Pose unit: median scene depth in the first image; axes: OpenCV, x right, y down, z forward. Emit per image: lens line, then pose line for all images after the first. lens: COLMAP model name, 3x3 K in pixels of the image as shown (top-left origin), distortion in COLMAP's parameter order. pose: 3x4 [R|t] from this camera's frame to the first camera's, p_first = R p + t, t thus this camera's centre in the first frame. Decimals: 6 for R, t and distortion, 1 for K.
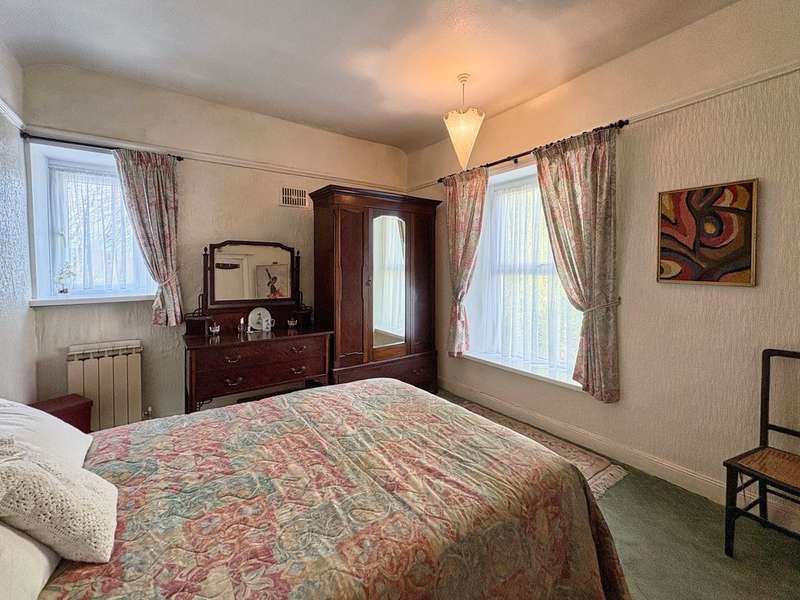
lens RADIAL K [[335.7, 0, 401.0], [0, 335.7, 303.0], [0, 0, 1]] dist [-0.001064, 0.000060]
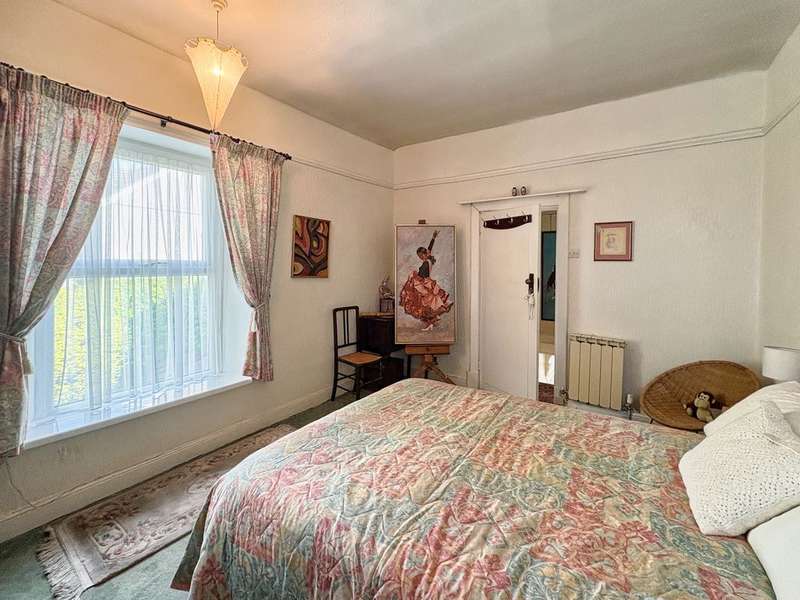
lens RADIAL K [[335.7, 0, 401.0], [0, 335.7, 303.0], [0, 0, 1]] dist [-0.001064, 0.000060]
pose [[-0.323927, -0.100779, 0.940699, -0.853582], [0.097156, 0.985510, 0.139035, -0.129292], [-0.941080, 0.136432, -0.309442, 1.200815]]
